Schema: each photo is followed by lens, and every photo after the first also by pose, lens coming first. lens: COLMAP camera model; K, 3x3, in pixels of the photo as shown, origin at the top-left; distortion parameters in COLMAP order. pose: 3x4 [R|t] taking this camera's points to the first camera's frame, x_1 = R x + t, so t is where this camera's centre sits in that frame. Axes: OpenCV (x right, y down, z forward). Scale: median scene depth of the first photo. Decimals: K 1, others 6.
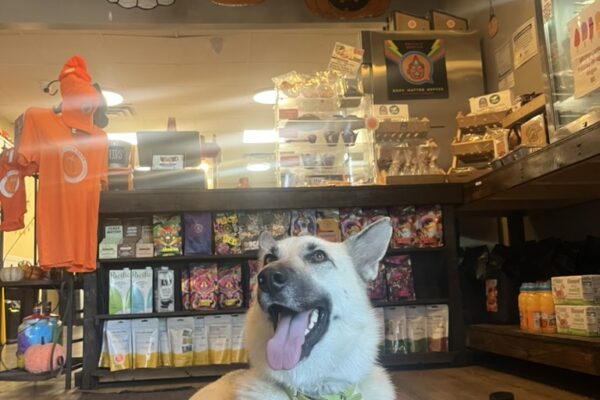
lens RADIAL K [[625.1, 0, 314.8], [0, 625.1, 192.5], [0, 0, 1]] dist [0.002262, 0.000000]
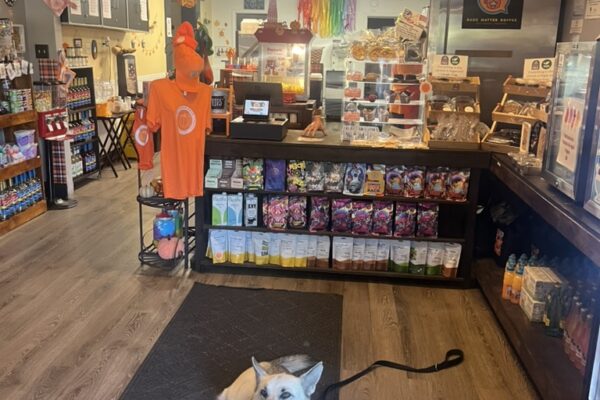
lens RADIAL K [[625.1, 0, 298.7], [0, 625.1, 199.6], [0, 0, 1]] dist [0.002262, 0.000000]
pose [[0.974657, 0.126179, -0.184721, 0.114387], [-0.043119, 0.916224, 0.398340, -0.417776], [0.219508, -0.380280, 0.898445, -0.205821]]
